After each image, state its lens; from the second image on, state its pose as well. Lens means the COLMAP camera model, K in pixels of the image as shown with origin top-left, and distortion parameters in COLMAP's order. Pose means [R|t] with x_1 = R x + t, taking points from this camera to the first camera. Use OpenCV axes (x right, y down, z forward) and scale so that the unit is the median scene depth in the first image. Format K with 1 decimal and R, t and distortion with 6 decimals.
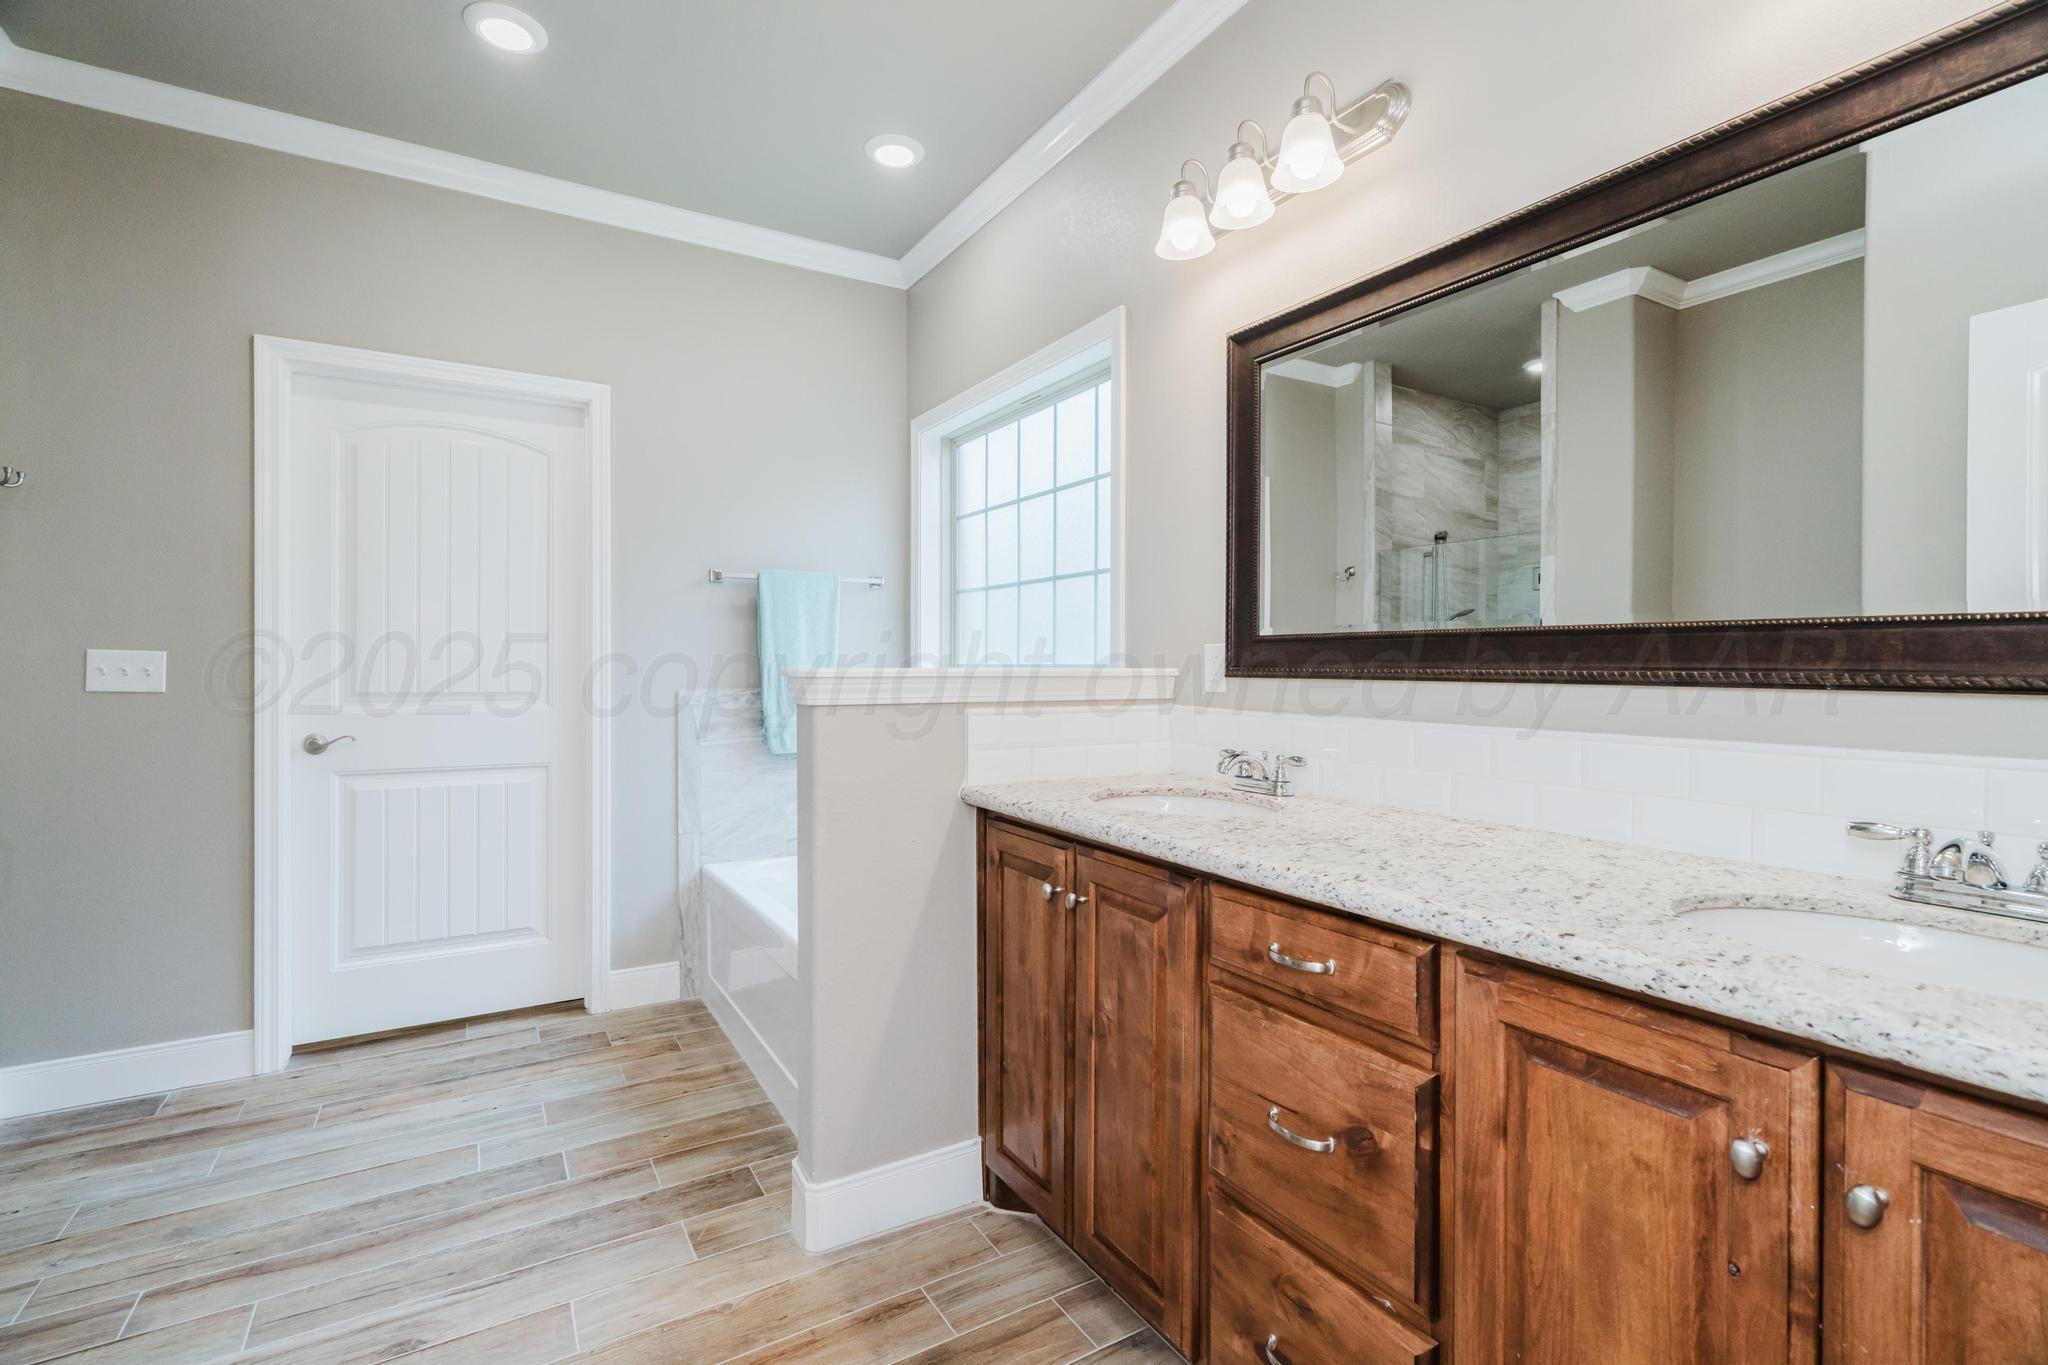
lens RADIAL K [[934.4, 0, 1018.6], [0, 934.4, 654.8], [0, 0, 1]] dist [-0.001374, 0.000616]
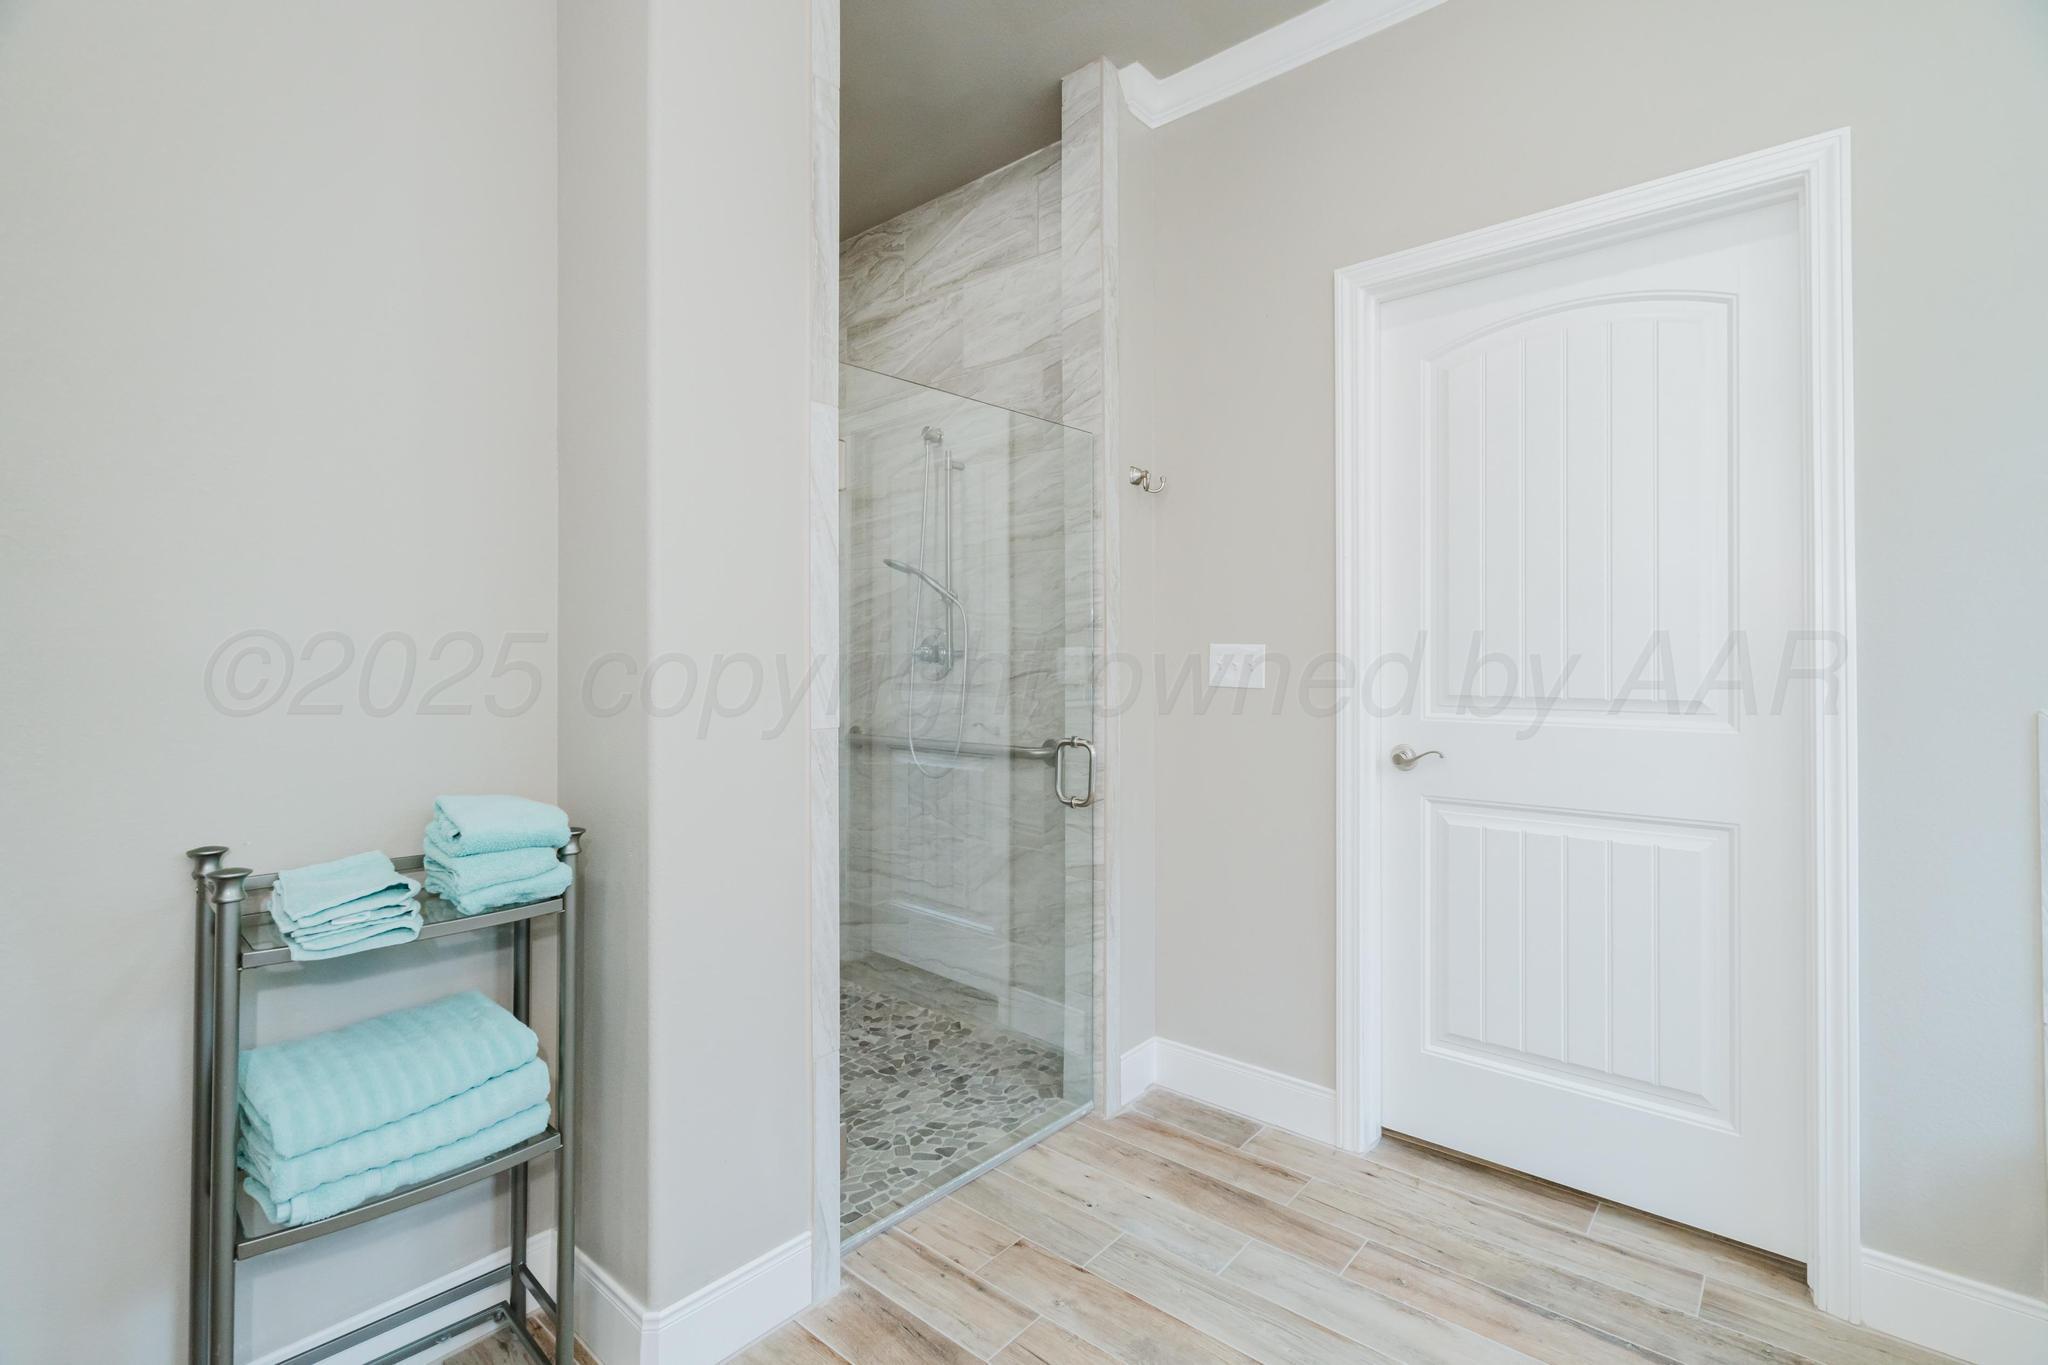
lens RADIAL K [[934.4, 0, 1018.6], [0, 934.4, 654.8], [0, 0, 1]] dist [-0.001374, 0.000616]
pose [[0.313043, -0.007907, -0.949706, -0.100742], [0.017580, 0.999842, -0.002529, 0.004106], [0.949576, -0.015904, 0.313132, 0.451513]]
